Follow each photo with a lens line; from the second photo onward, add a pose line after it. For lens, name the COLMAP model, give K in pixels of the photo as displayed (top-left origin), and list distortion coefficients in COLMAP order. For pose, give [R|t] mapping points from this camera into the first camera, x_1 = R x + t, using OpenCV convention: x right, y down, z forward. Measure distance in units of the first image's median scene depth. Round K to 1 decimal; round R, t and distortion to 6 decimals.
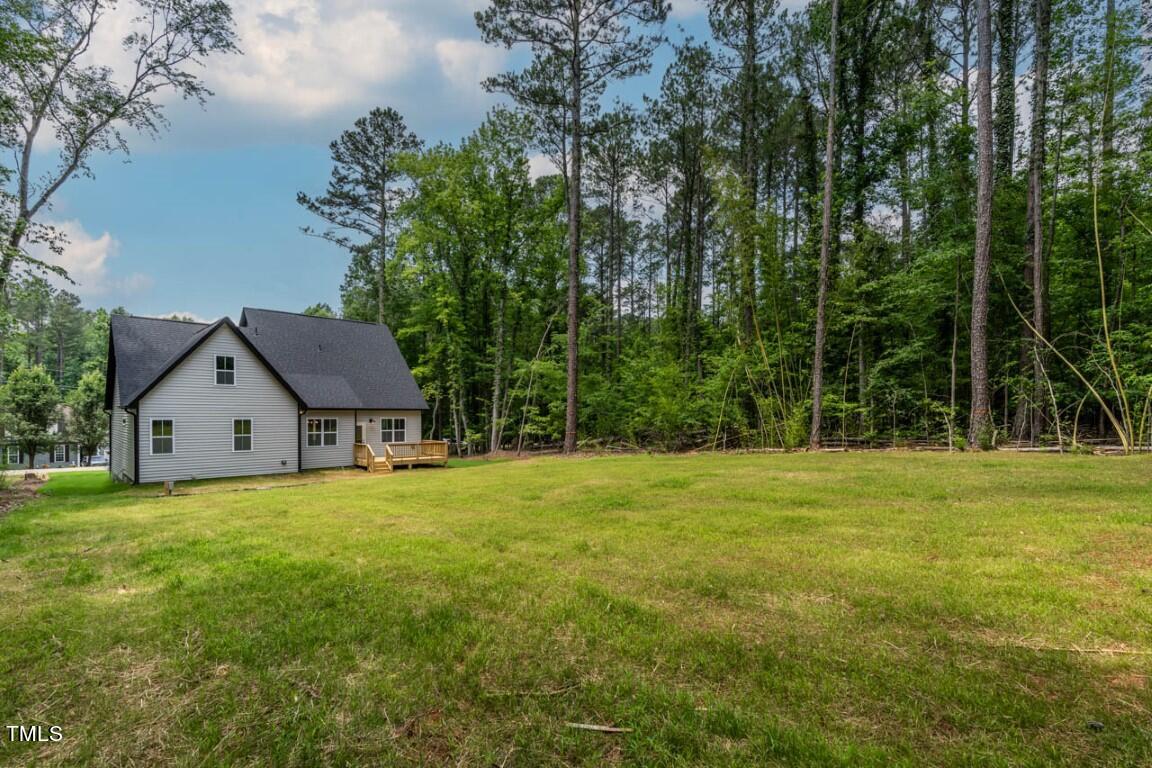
lens RADIAL K [[531.6, 0, 572.2], [0, 531.6, 424.6], [0, 0, 1]] dist [0.000608, 0.000212]
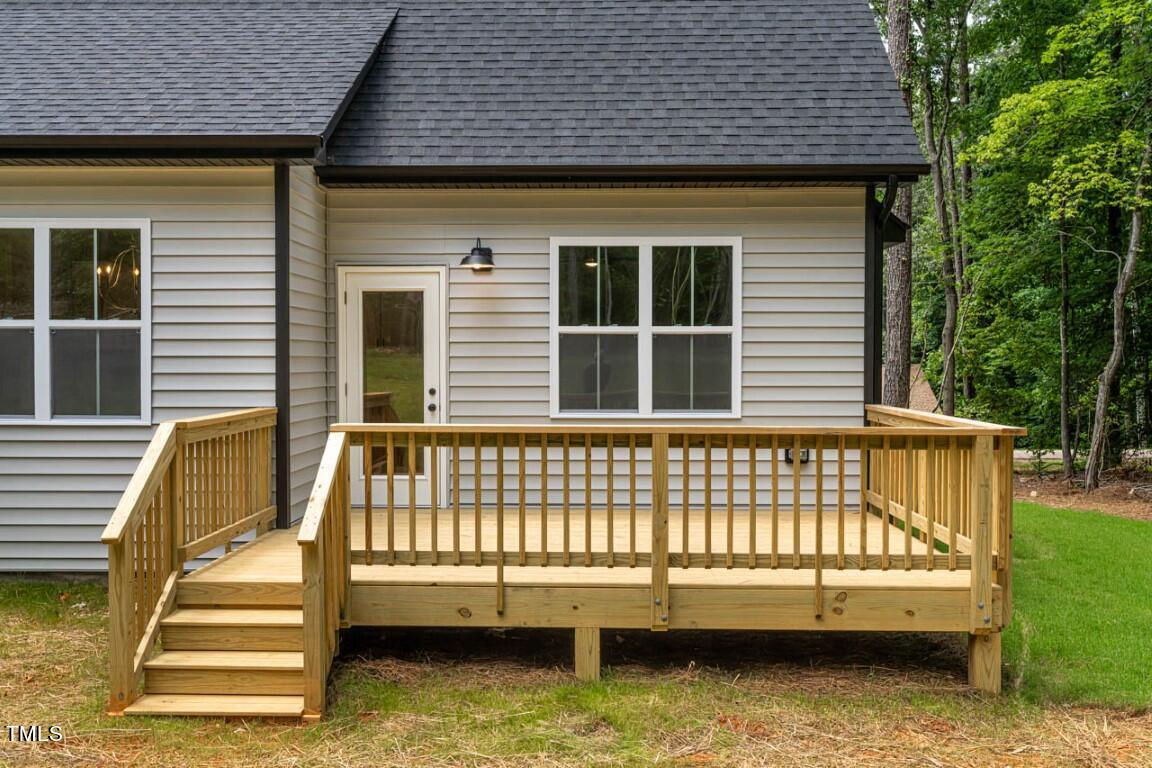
lens RADIAL K [[1082.7, 0, 576.0], [0, 1082.7, 384.0], [0, 0, 1]] dist [-0.002594, 0.006674]
pose [[0.697829, 0.011540, -0.716171, -0.151994], [-0.012538, 0.999914, 0.003895, 0.025580], [0.716154, 0.006261, 0.697914, 0.827317]]
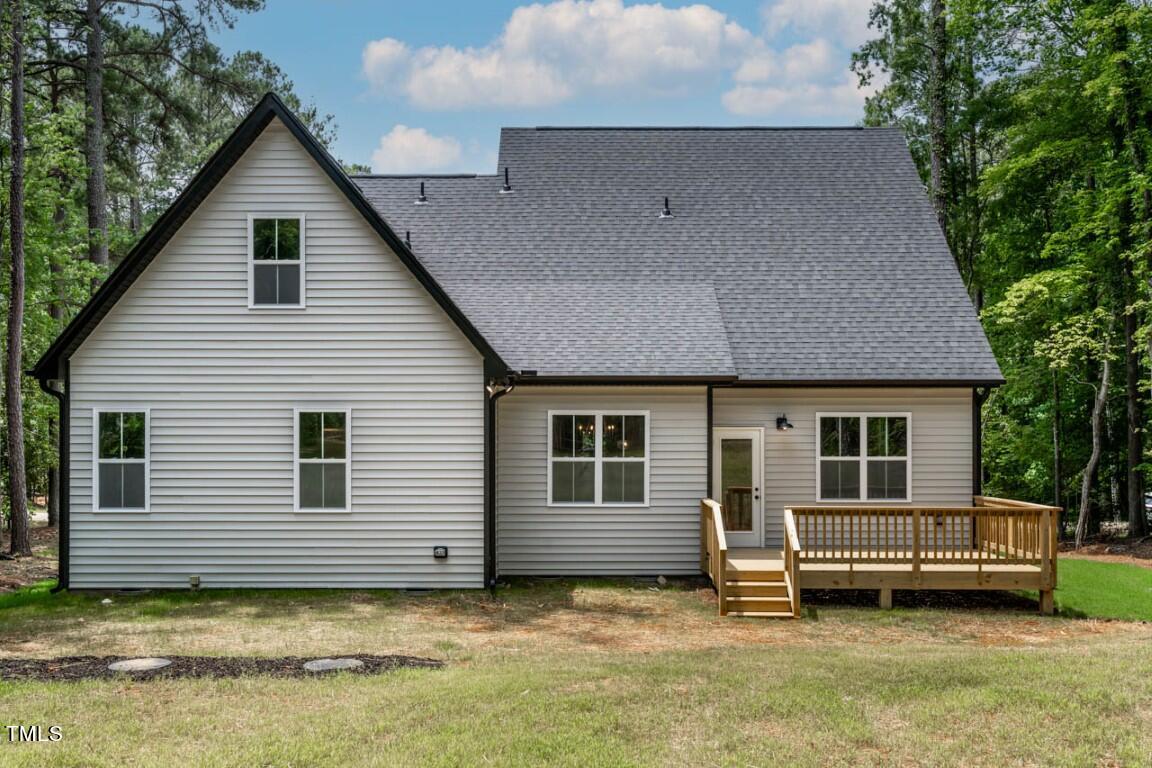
lens RADIAL K [[1060.2, 0, 575.5], [0, 1060.2, 427.8], [0, 0, 1]] dist [0.005174, -0.007925]
pose [[0.704358, -0.012057, -0.709743, -0.047092], [-0.011194, 0.999543, -0.028089, 0.012942], [0.709757, 0.027730, 0.703900, 0.520394]]
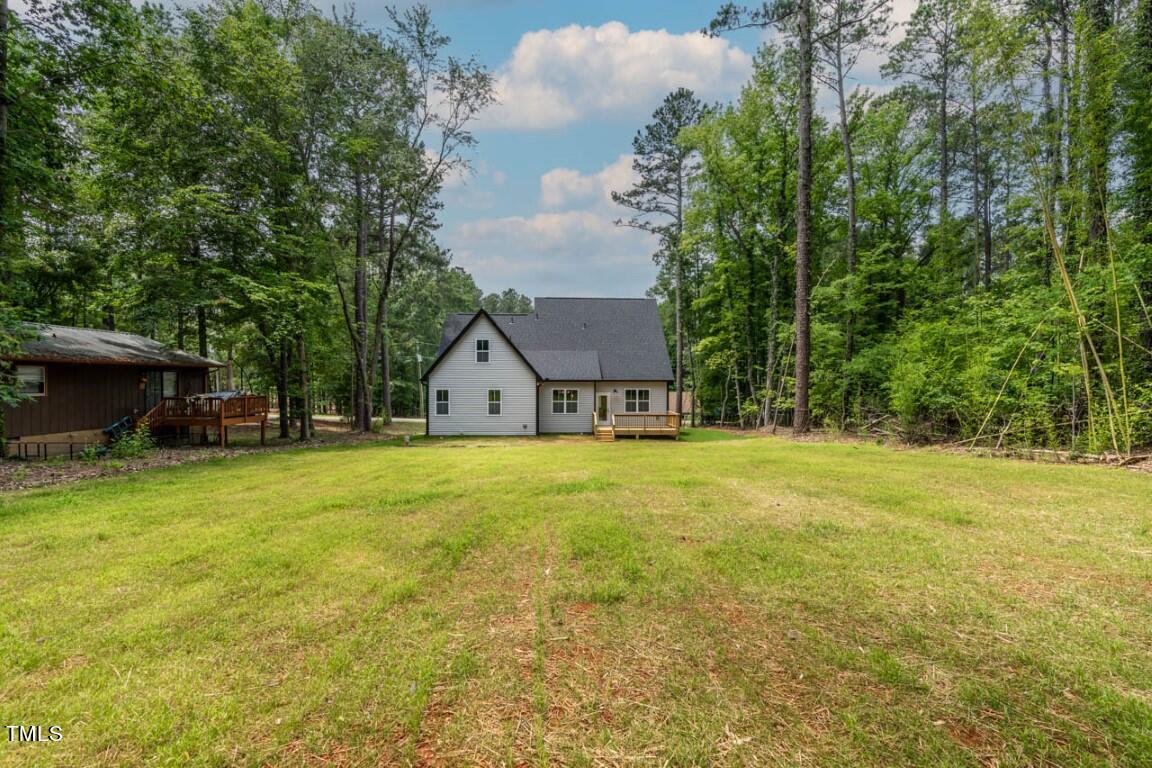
lens RADIAL K [[521.2, 0, 576.0], [0, 521.2, 384.0], [0, 0, 1]] dist [-0.001831, -0.000050]
pose [[0.740408, 0.001015, -0.672157, 0.269015], [-0.012809, 0.999839, -0.012600, -0.007862], [0.672036, 0.017939, 0.740301, 0.177873]]
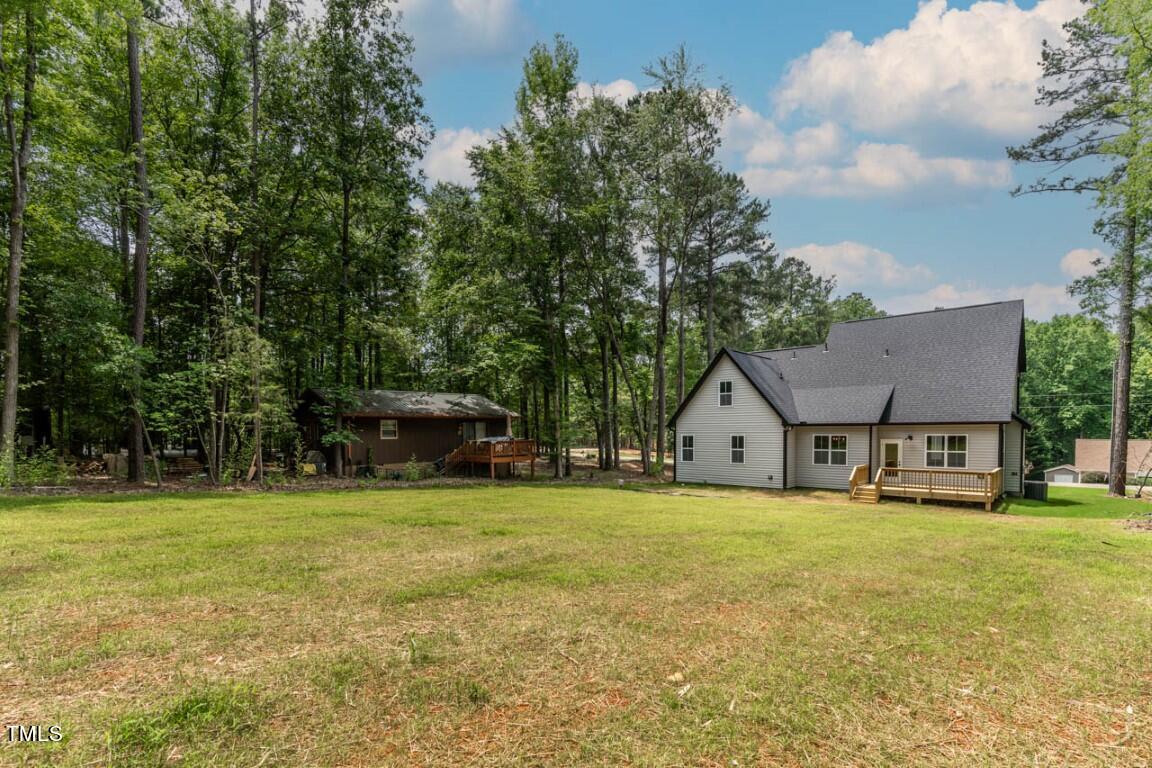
lens RADIAL K [[548.3, 0, 577.9], [0, 548.3, 448.8], [0, 0, 1]] dist [-0.000456, 0.008909]
pose [[0.053742, 0.031653, -0.998053, 0.414820], [-0.012395, 0.999442, 0.031030, -0.010649], [0.998478, 0.010703, 0.054104, 0.472329]]
